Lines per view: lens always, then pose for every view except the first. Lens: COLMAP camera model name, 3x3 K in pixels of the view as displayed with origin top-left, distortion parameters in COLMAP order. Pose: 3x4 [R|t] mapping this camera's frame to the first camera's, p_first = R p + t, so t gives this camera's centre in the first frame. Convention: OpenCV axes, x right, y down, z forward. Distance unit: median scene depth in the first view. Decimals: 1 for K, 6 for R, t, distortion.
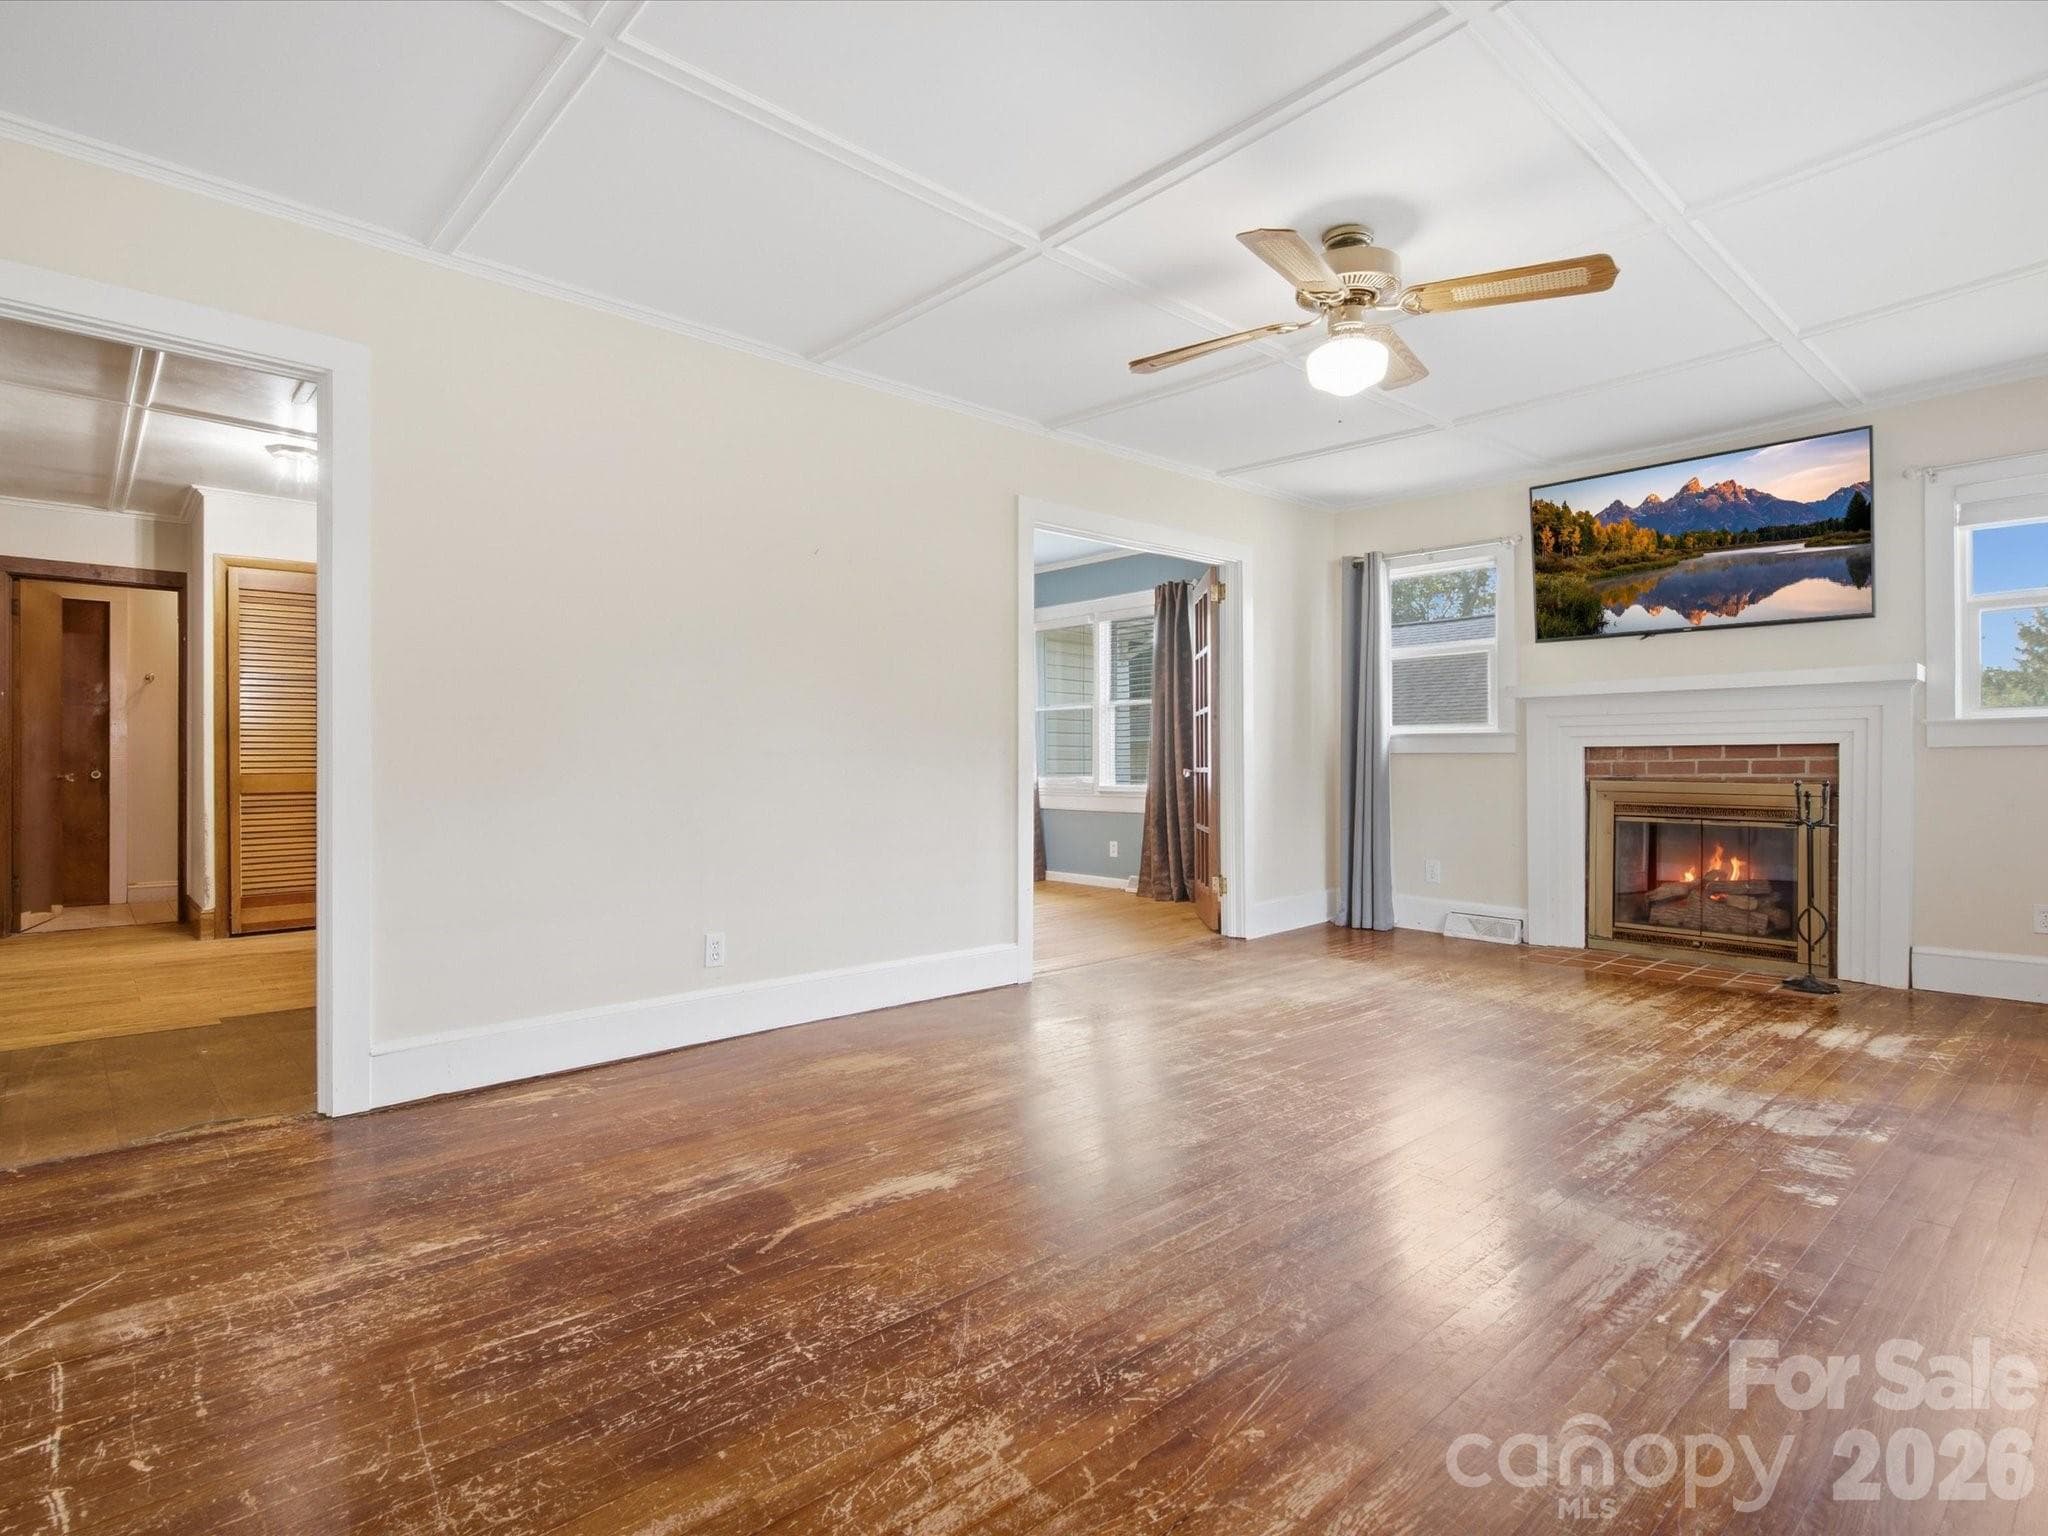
lens RADIAL K [[1054.5, 0, 1014.4], [0, 1054.5, 751.3], [0, 0, 1]] dist [-0.004087, -0.001996]
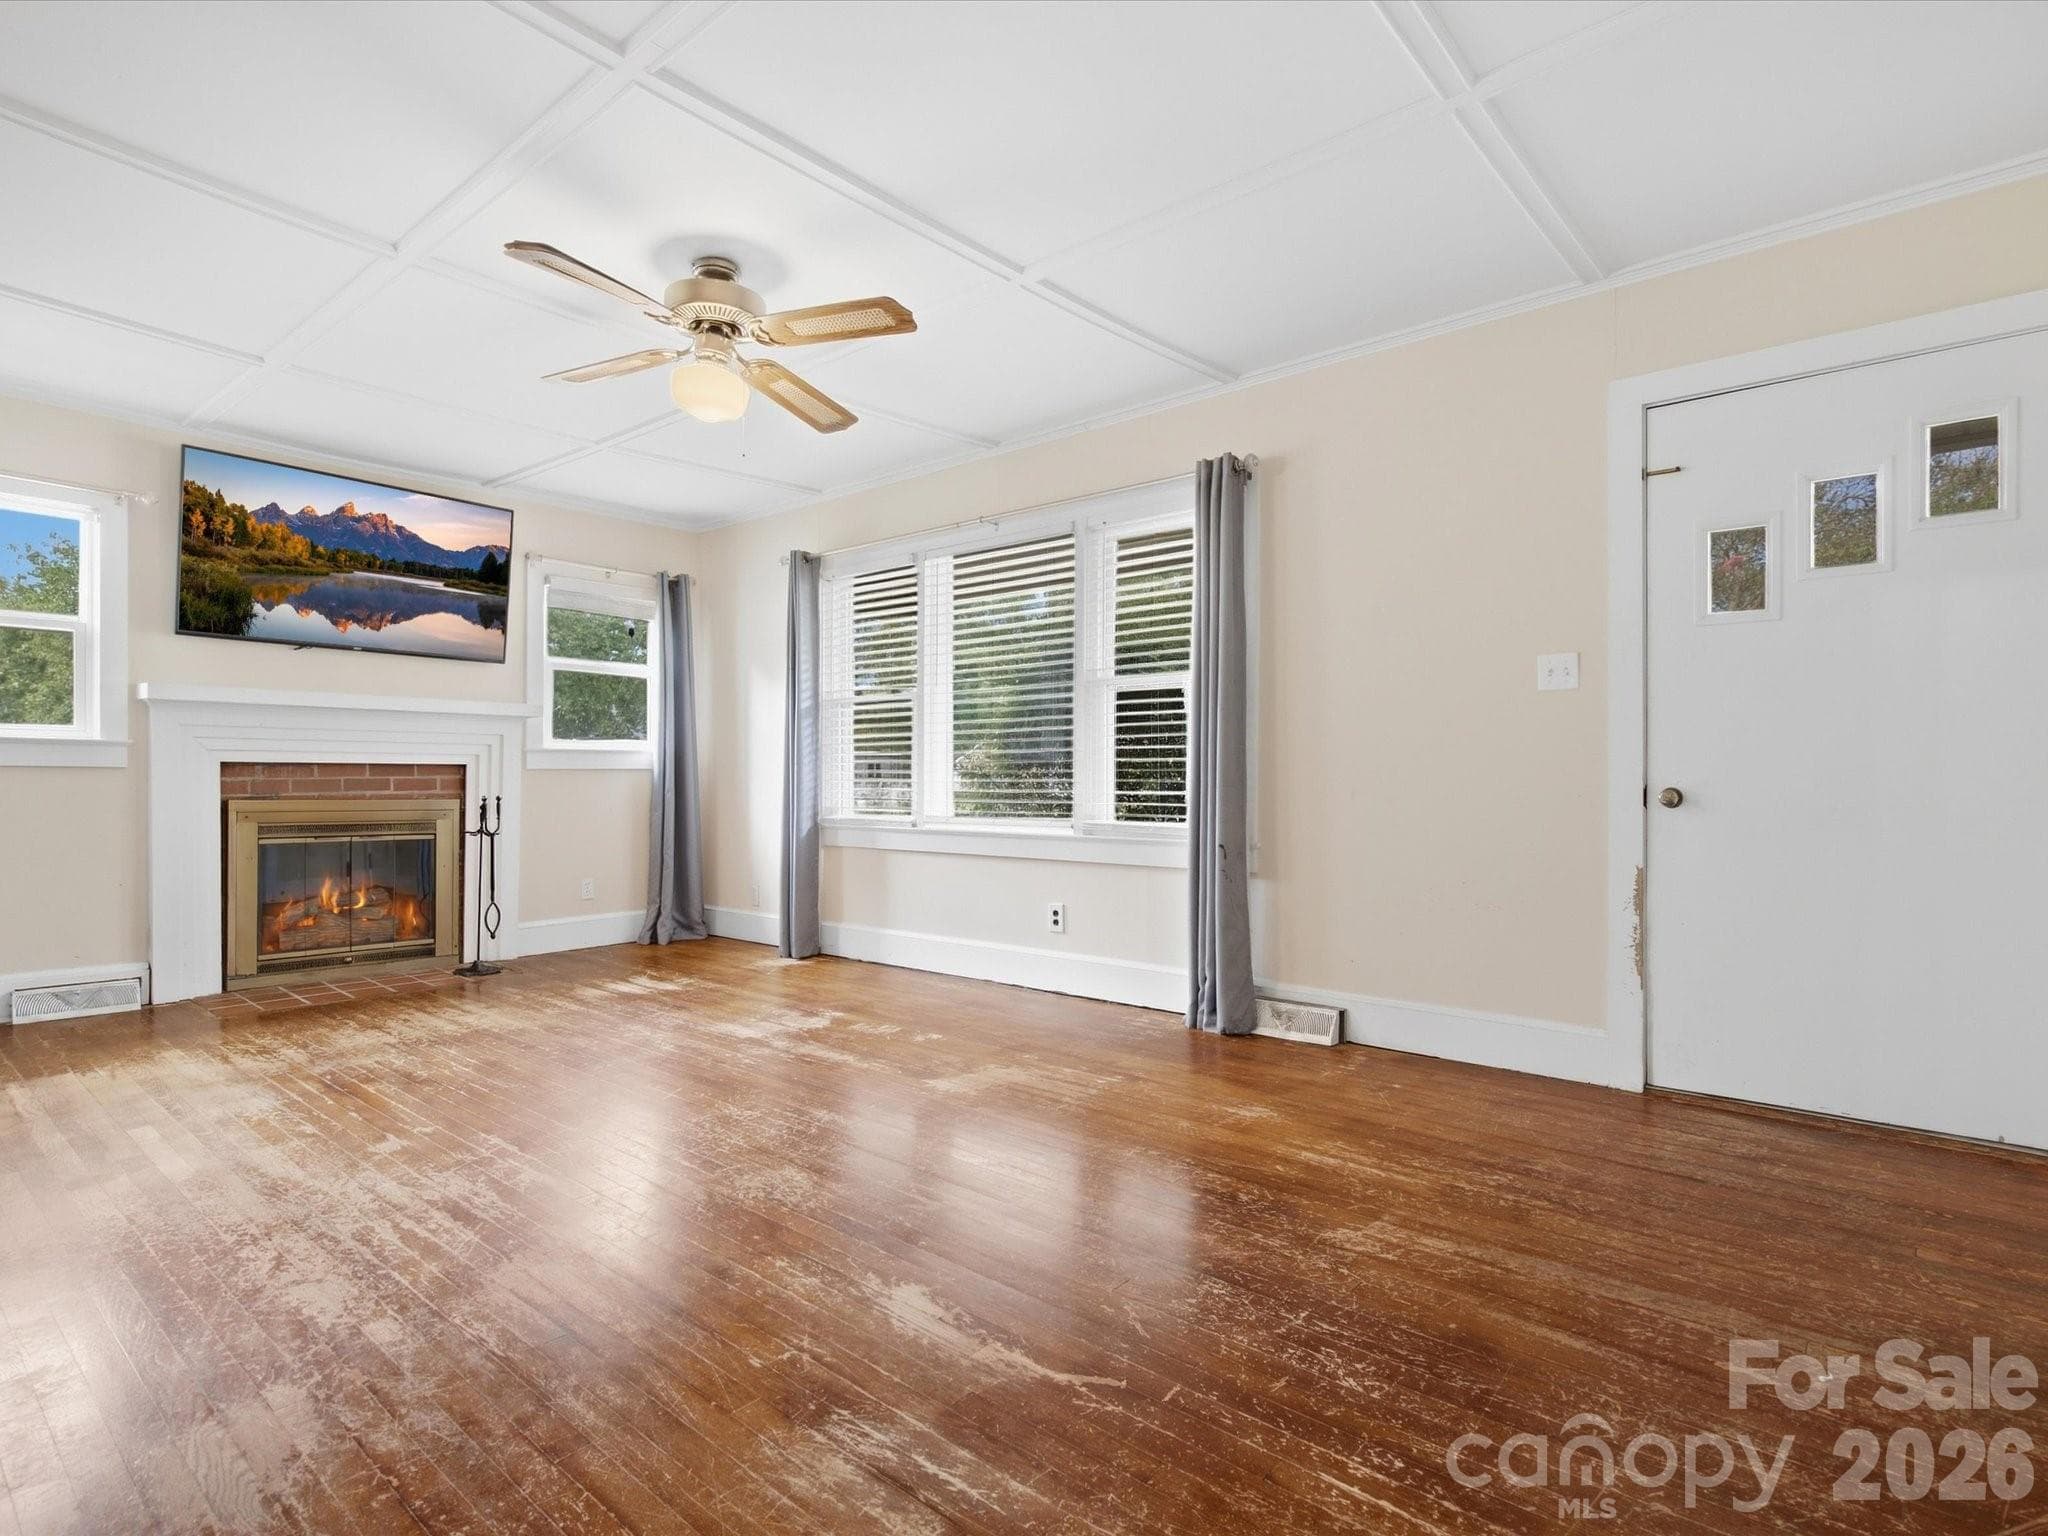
lens RADIAL K [[1054.5, 0, 1013.9], [0, 1054.5, 782.8], [0, 0, 1]] dist [-0.004087, -0.001996]
pose [[-0.122466, -0.004499, 0.992463, -0.470315], [-0.011578, 0.999928, 0.003104, 0.002951], [-0.992405, -0.011110, -0.122509, 0.537896]]
